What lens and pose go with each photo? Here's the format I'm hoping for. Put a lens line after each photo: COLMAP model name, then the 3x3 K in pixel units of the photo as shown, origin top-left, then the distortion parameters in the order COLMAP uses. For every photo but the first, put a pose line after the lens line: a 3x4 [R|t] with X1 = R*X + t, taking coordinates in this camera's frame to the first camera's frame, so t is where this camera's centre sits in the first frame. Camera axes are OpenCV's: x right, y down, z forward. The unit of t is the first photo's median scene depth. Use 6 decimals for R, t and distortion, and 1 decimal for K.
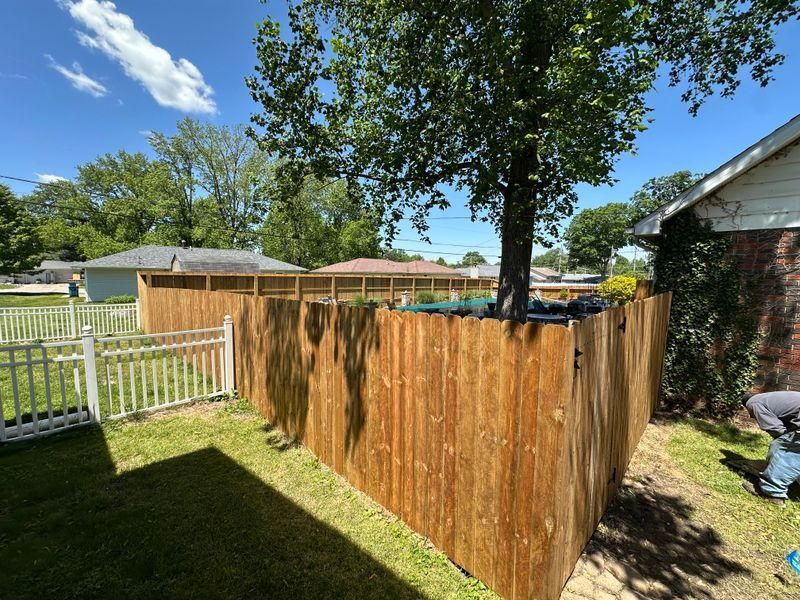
lens RADIAL K [[316.3, 0, 396.7], [0, 316.3, 299.5], [0, 0, 1]] dist [-0.000390, -0.000772]
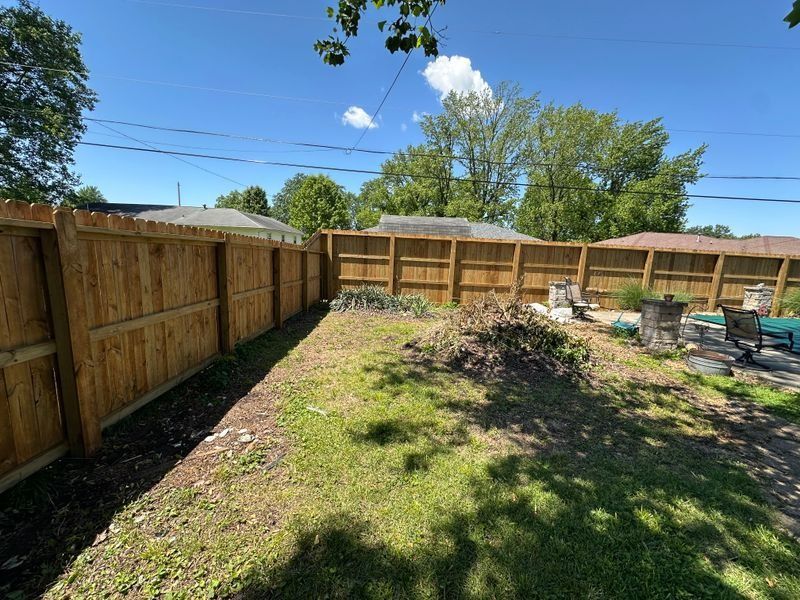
lens RADIAL K [[316.3, 0, 396.7], [0, 316.3, 299.5], [0, 0, 1]] dist [-0.000390, -0.000772]
pose [[0.716986, 0.130785, -0.684709, -0.014548], [-0.092775, 0.991407, 0.092219, 0.000696], [0.690887, -0.002596, 0.722958, 0.127815]]
